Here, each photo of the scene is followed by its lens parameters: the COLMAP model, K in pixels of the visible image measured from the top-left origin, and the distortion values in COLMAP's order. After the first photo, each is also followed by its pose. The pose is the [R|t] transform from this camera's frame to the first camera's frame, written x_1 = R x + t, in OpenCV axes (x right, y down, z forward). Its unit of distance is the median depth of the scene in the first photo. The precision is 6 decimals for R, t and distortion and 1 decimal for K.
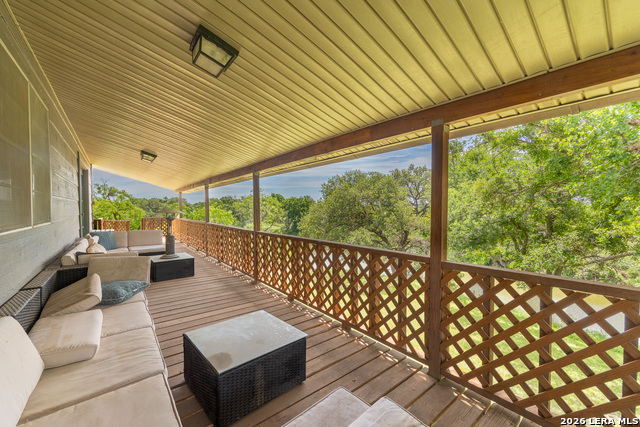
lens RADIAL K [[256.0, 0, 320.0], [0, 256.0, 213.5], [0, 0, 1]] dist [-0.000471, 0.000124]
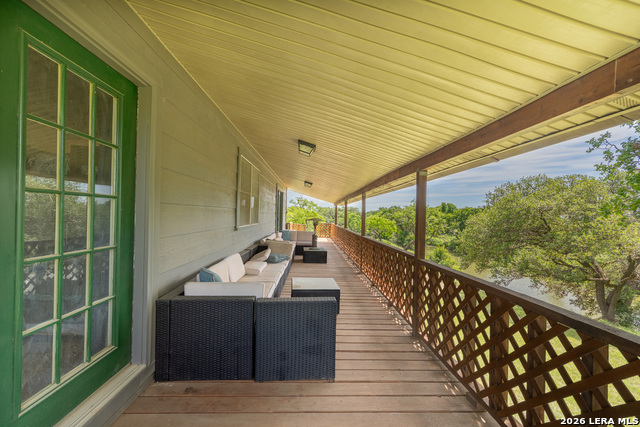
lens RADIAL K [[256.0, 0, 320.0], [0, 256.0, 213.5], [0, 0, 1]] dist [-0.000471, 0.000124]
pose [[0.806054, 0.019356, -0.591525, 0.320975], [-0.041101, 0.998883, -0.023322, -0.009237], [0.590413, 0.043111, 0.805949, -0.215389]]
